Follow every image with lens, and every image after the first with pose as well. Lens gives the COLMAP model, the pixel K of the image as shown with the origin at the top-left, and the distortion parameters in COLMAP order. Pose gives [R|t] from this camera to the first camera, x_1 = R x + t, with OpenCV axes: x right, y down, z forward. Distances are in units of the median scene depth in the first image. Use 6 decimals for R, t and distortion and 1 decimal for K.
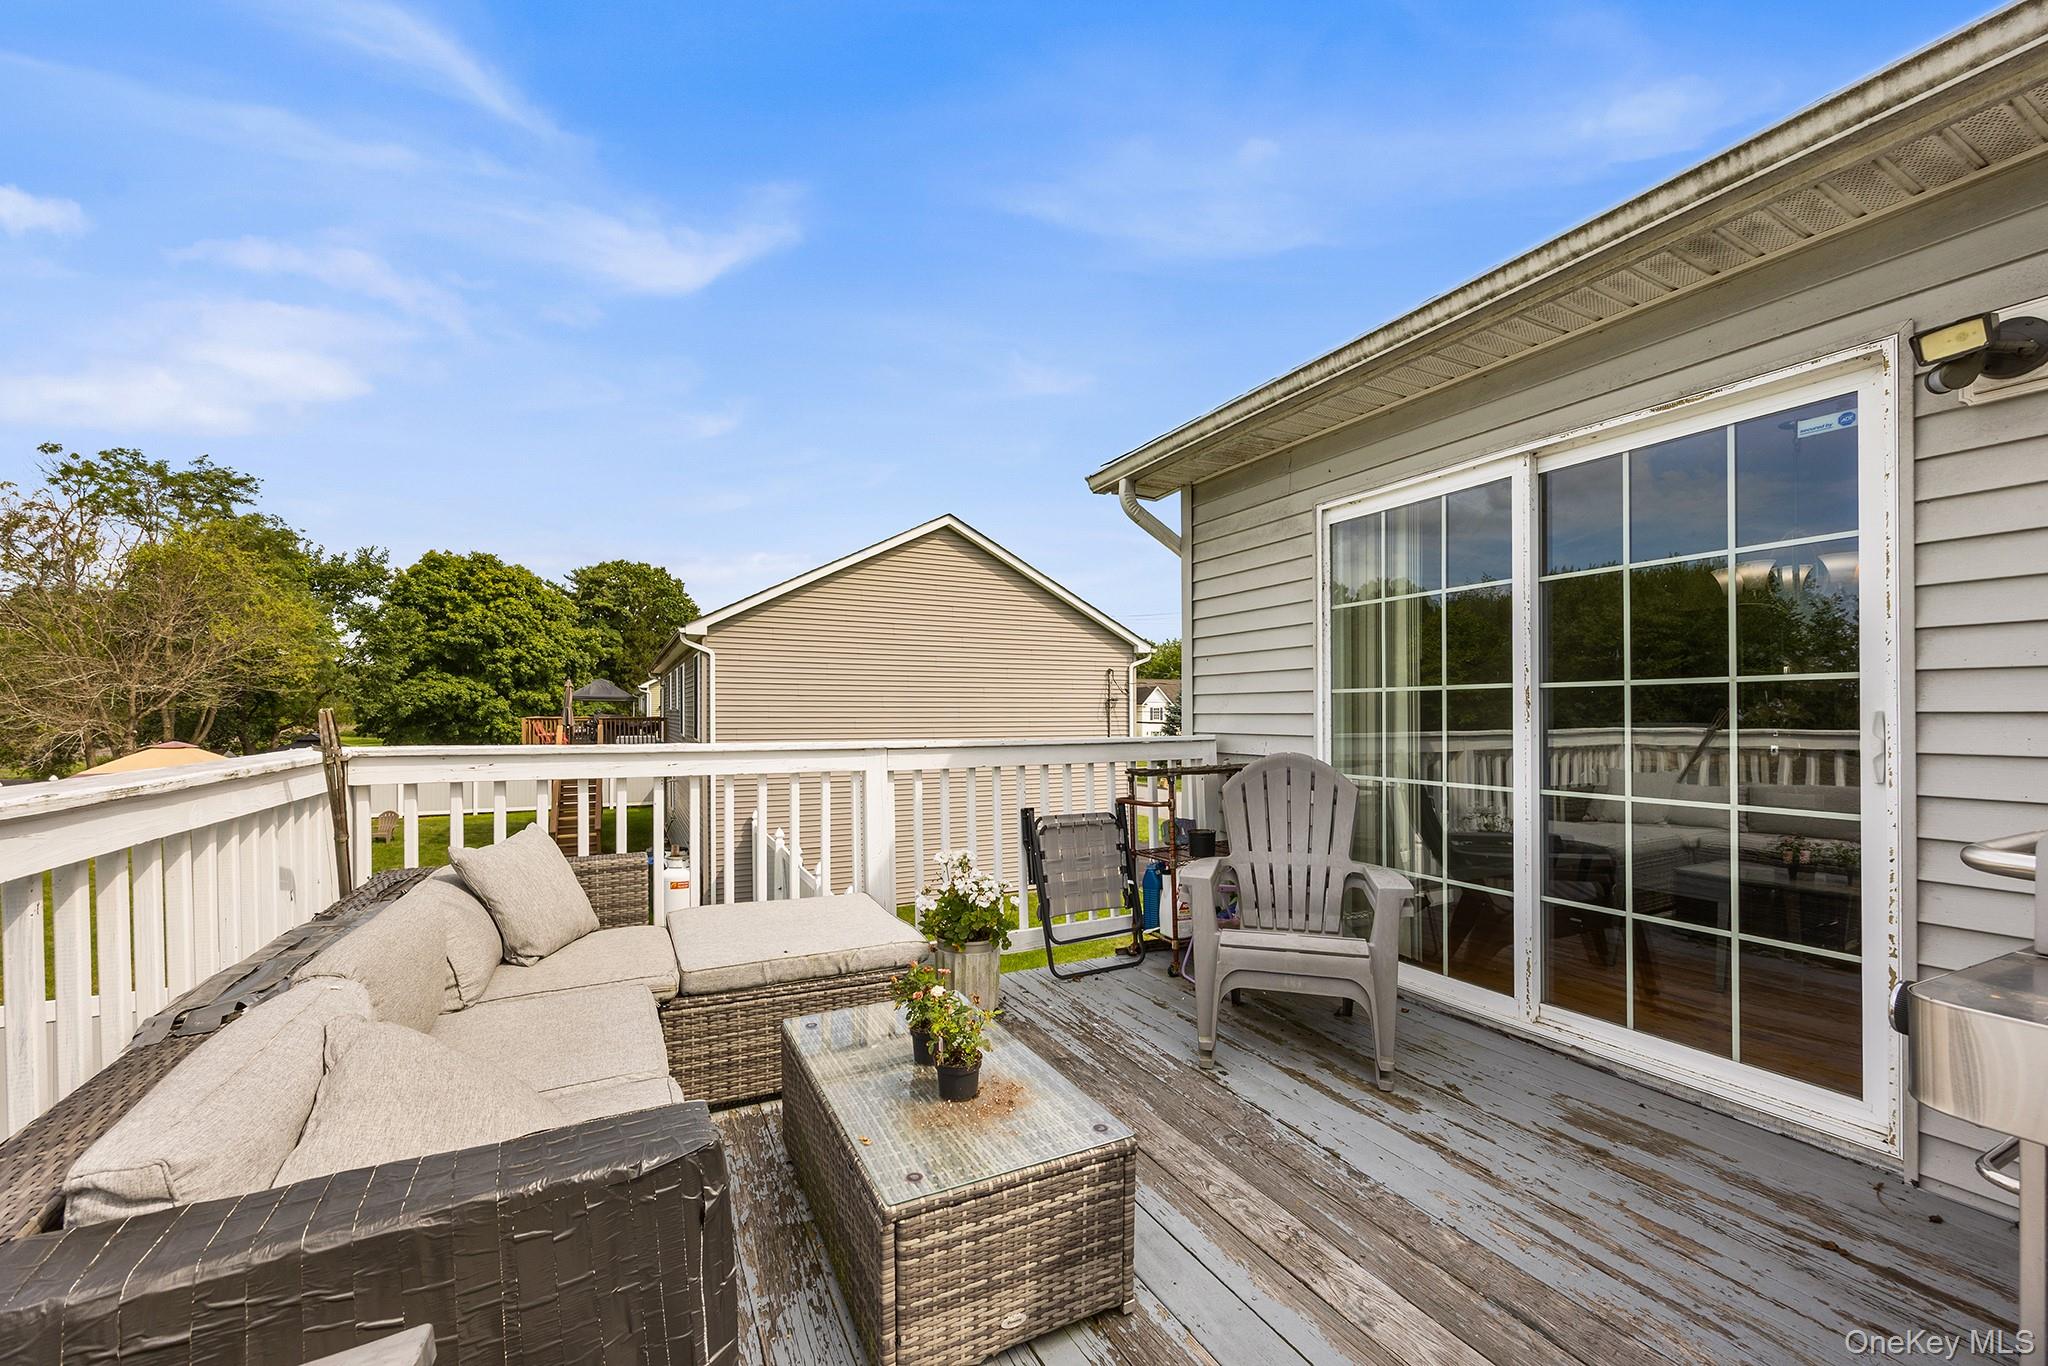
lens RADIAL K [[818.3, 0, 1019.3], [0, 818.3, 712.1], [0, 0, 1]] dist [0.007615, -0.000124]
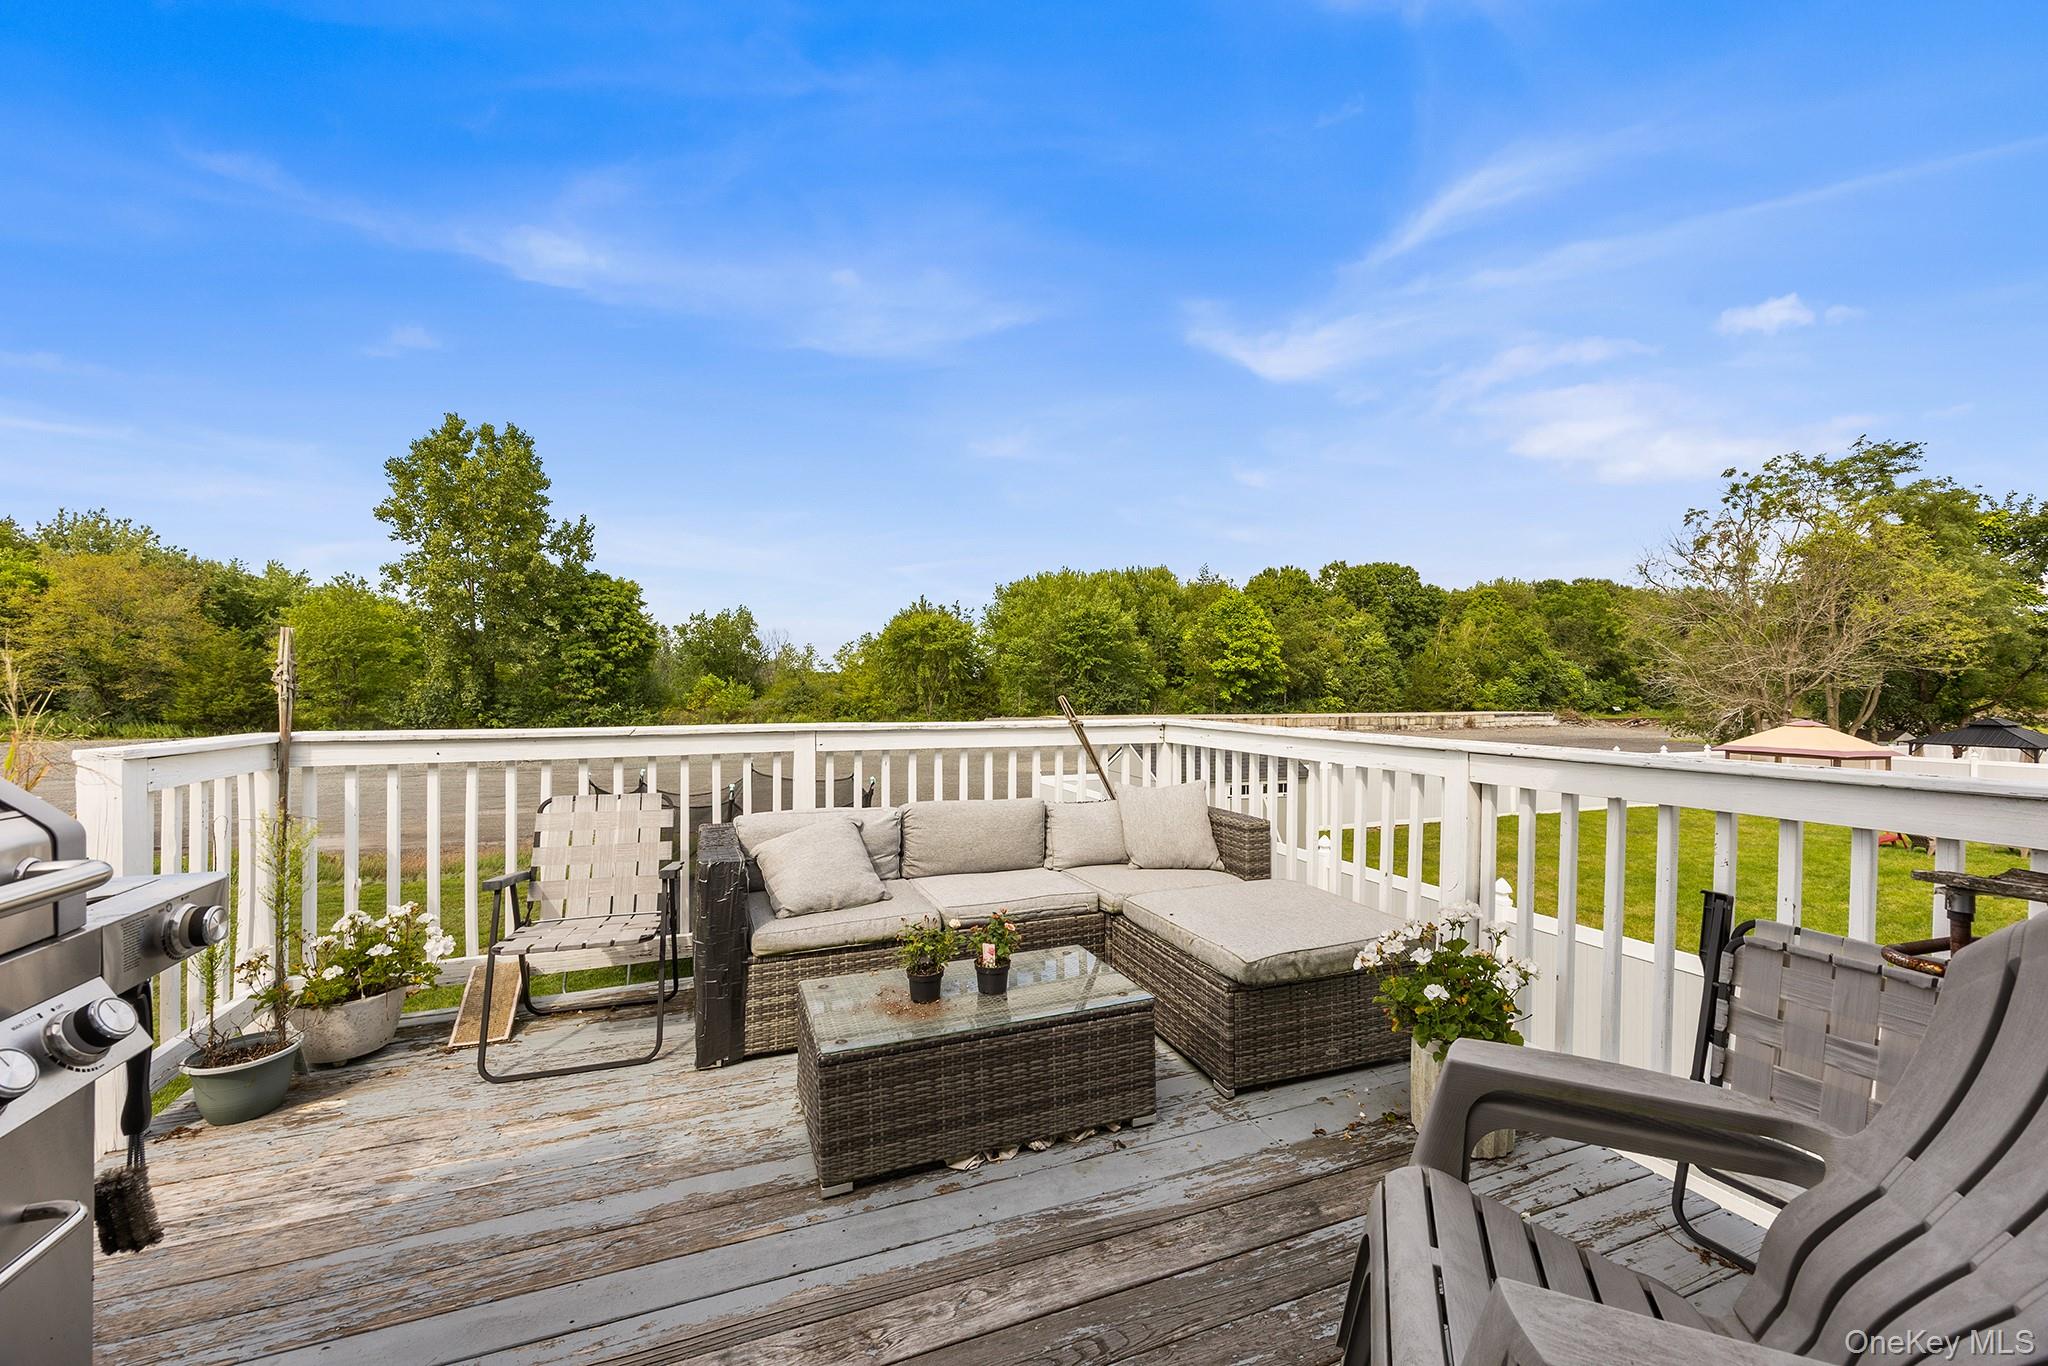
lens RADIAL K [[799.5, 0, 1024.0], [0, 799.5, 683.0], [0, 0, 1]] dist [-0.001822, -0.000080]
pose [[-0.094230, -0.007564, -0.995522, 0.072938], [-0.002958, 0.999969, -0.007318, -0.001416], [0.995546, 0.002255, -0.094249, 0.079473]]
